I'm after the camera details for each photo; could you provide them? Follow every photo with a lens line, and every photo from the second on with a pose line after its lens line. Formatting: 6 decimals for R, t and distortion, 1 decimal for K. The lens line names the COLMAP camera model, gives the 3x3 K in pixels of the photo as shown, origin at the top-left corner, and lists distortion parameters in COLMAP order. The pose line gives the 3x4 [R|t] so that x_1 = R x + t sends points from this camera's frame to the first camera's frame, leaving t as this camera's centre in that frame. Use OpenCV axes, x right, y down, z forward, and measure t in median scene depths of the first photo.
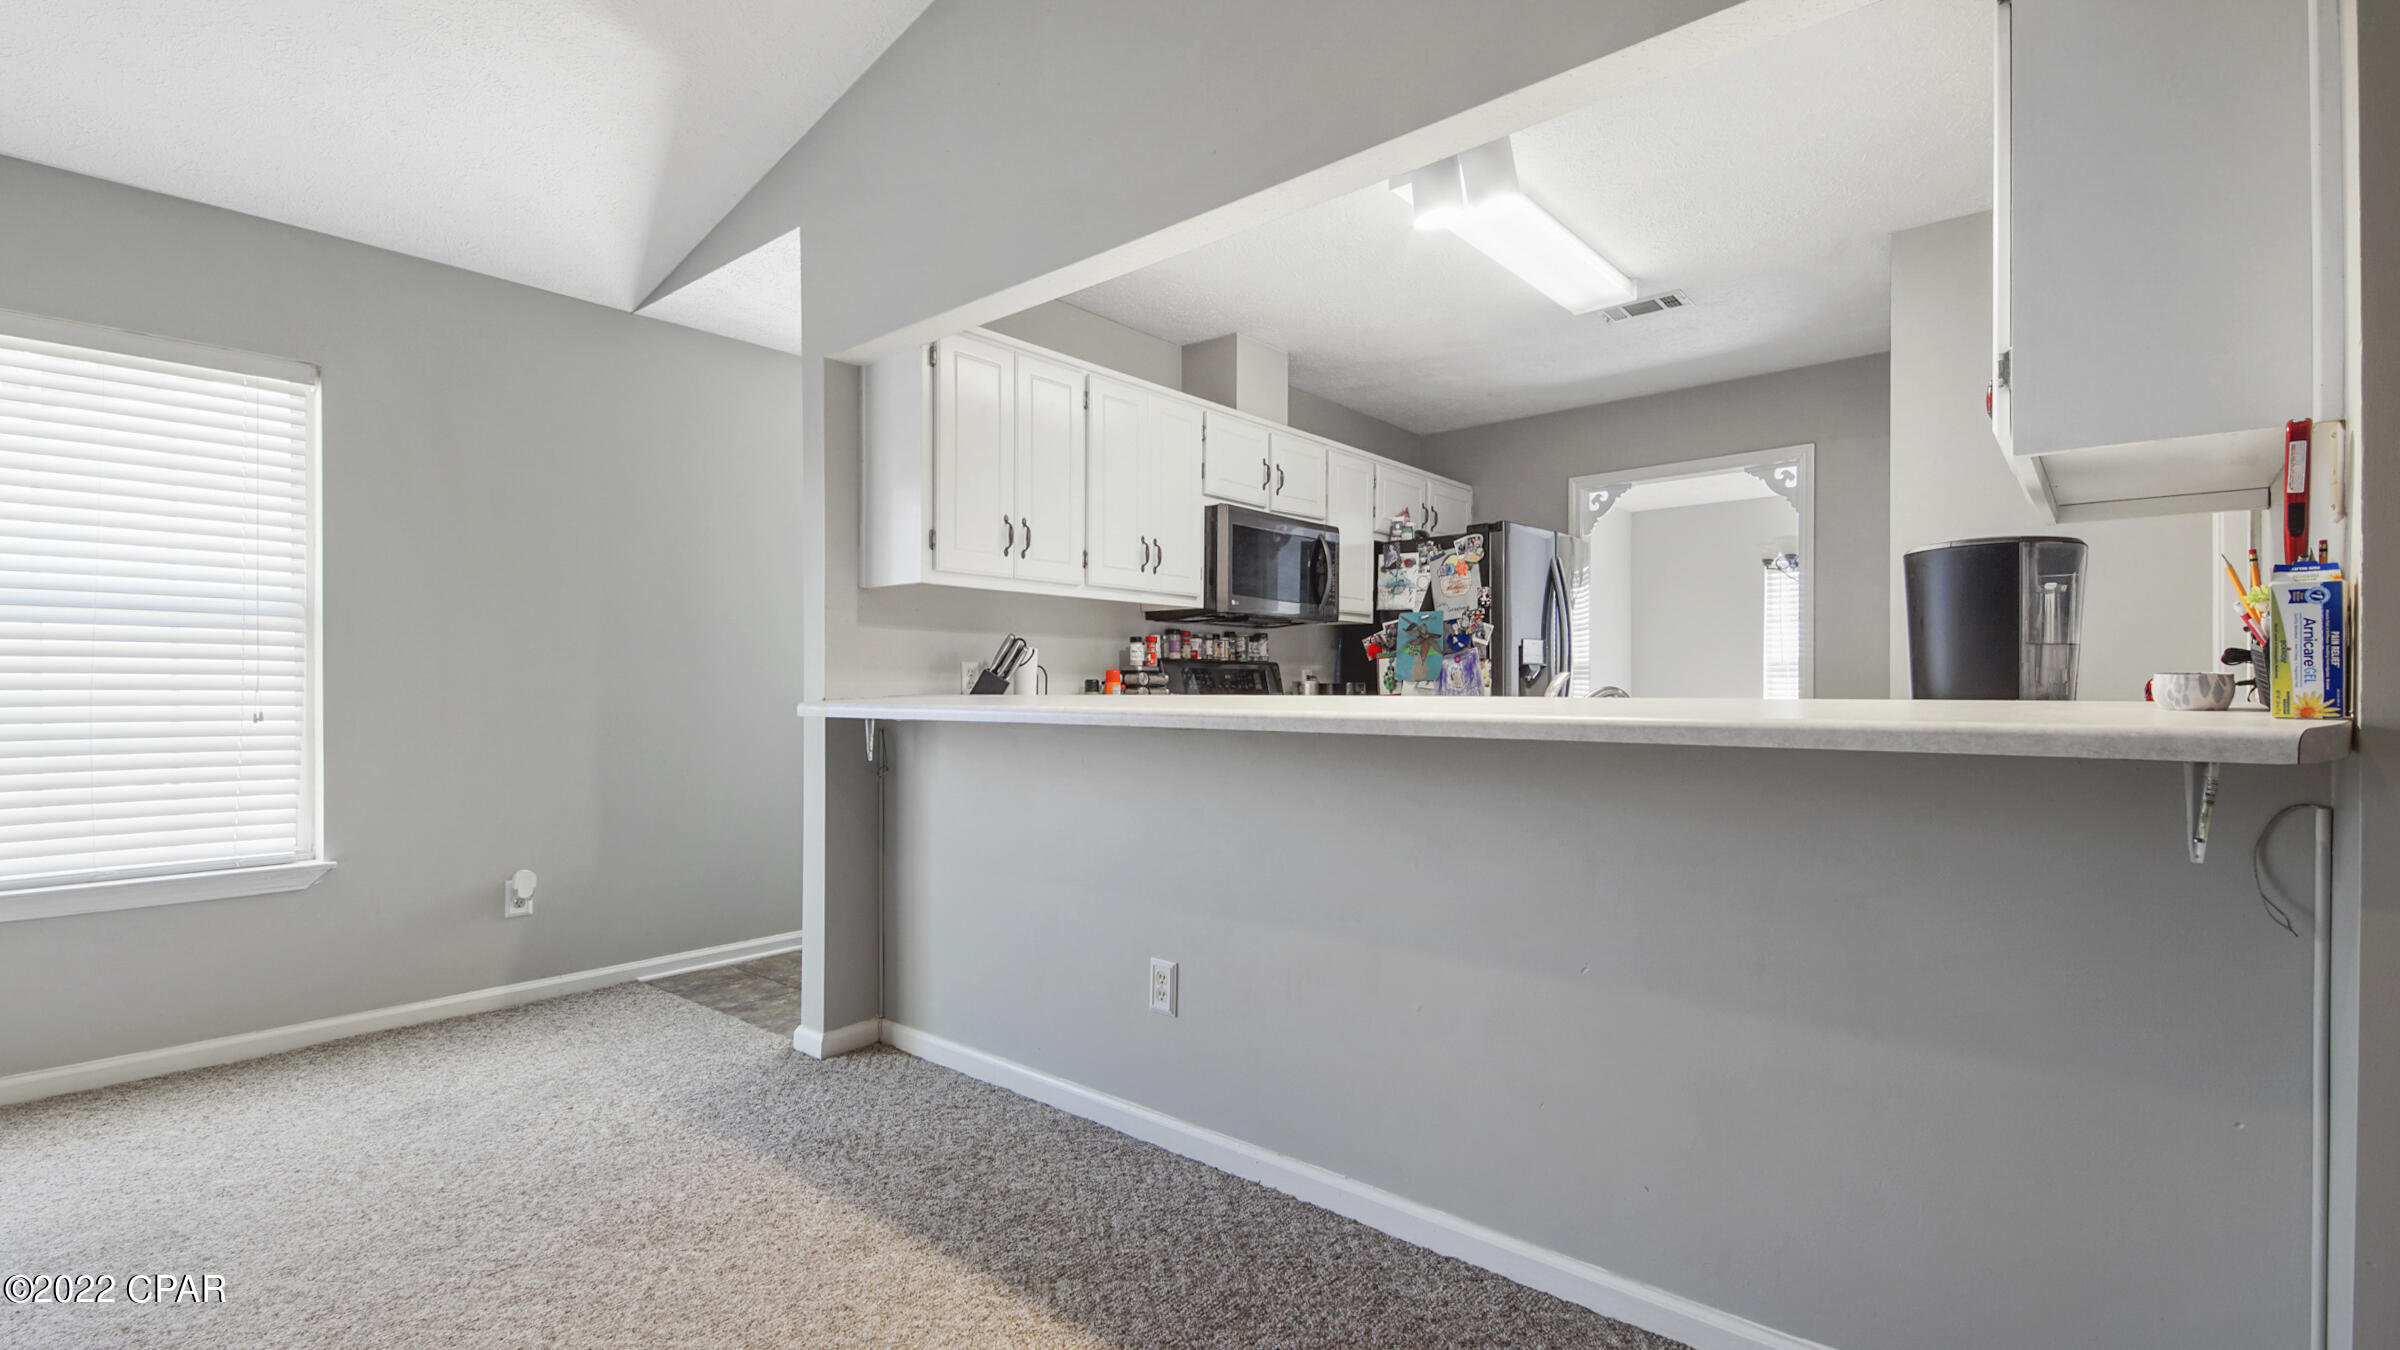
lens RADIAL K [[1084.5, 0, 1181.1], [0, 1084.5, 665.2], [0, 0, 1]] dist [0.018300, -0.016043]
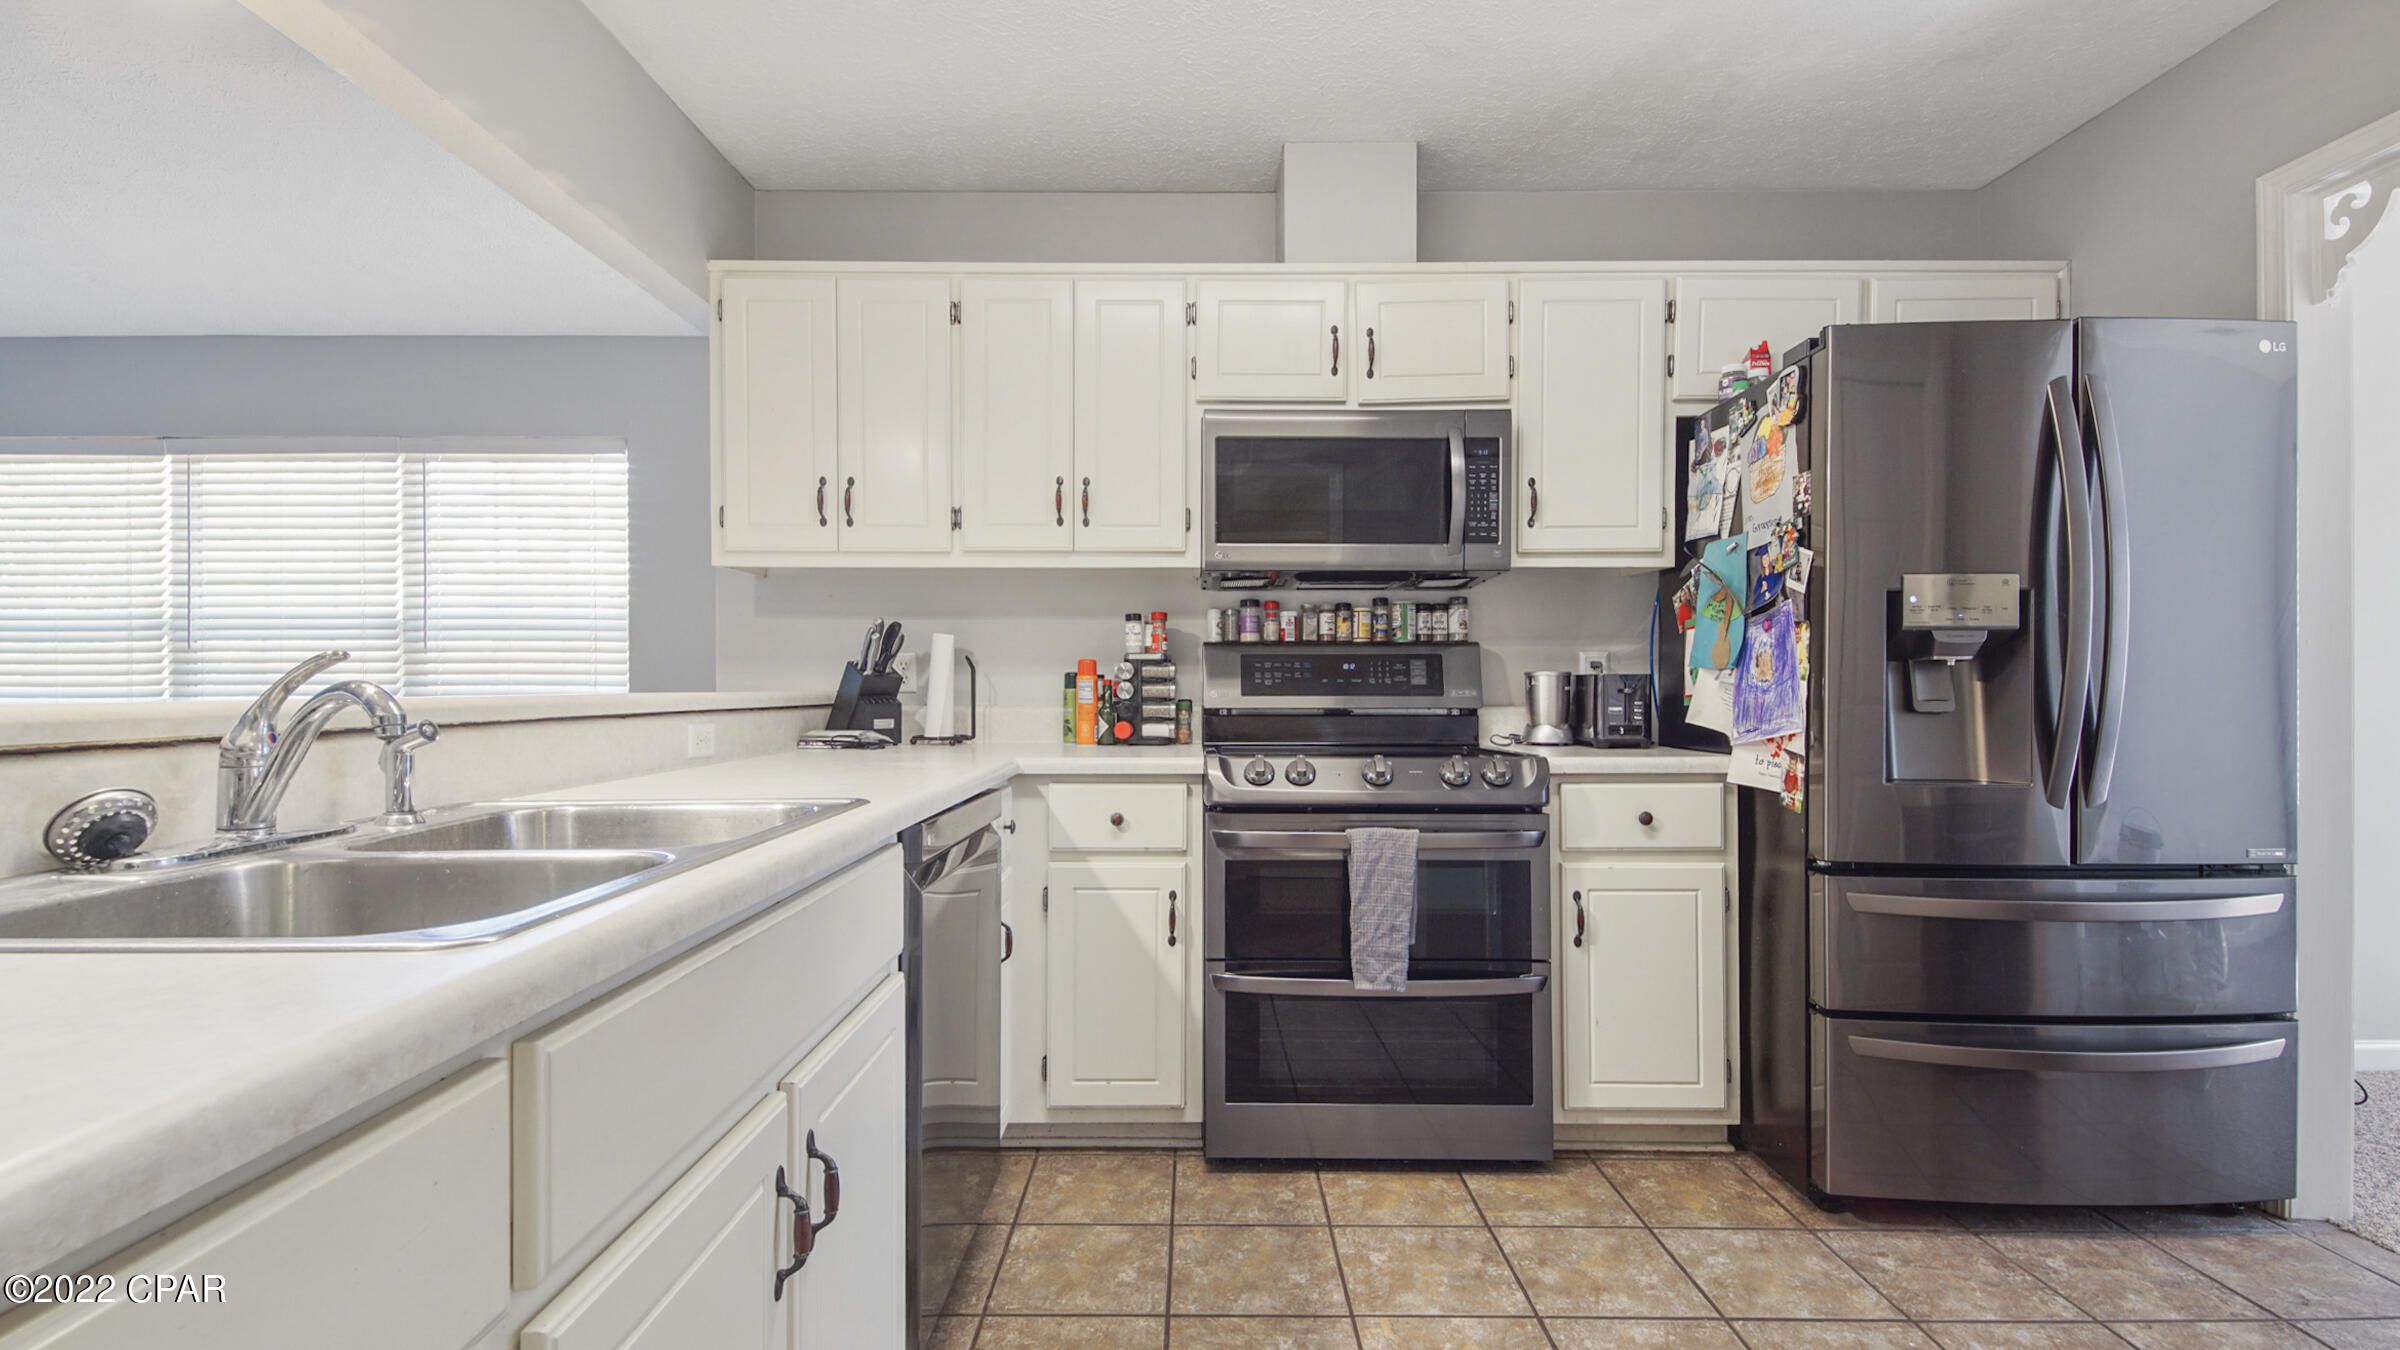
lens RADIAL K [[1064.1, 0, 1196.1], [0, 1064.1, 695.5], [0, 0, 1]] dist [0.024616, -0.014966]
pose [[0.662636, 0.009030, -0.748887, 0.458382], [0.020255, 0.999345, 0.029972, 0.007043], [0.748667, -0.035029, 0.662020, 0.479024]]
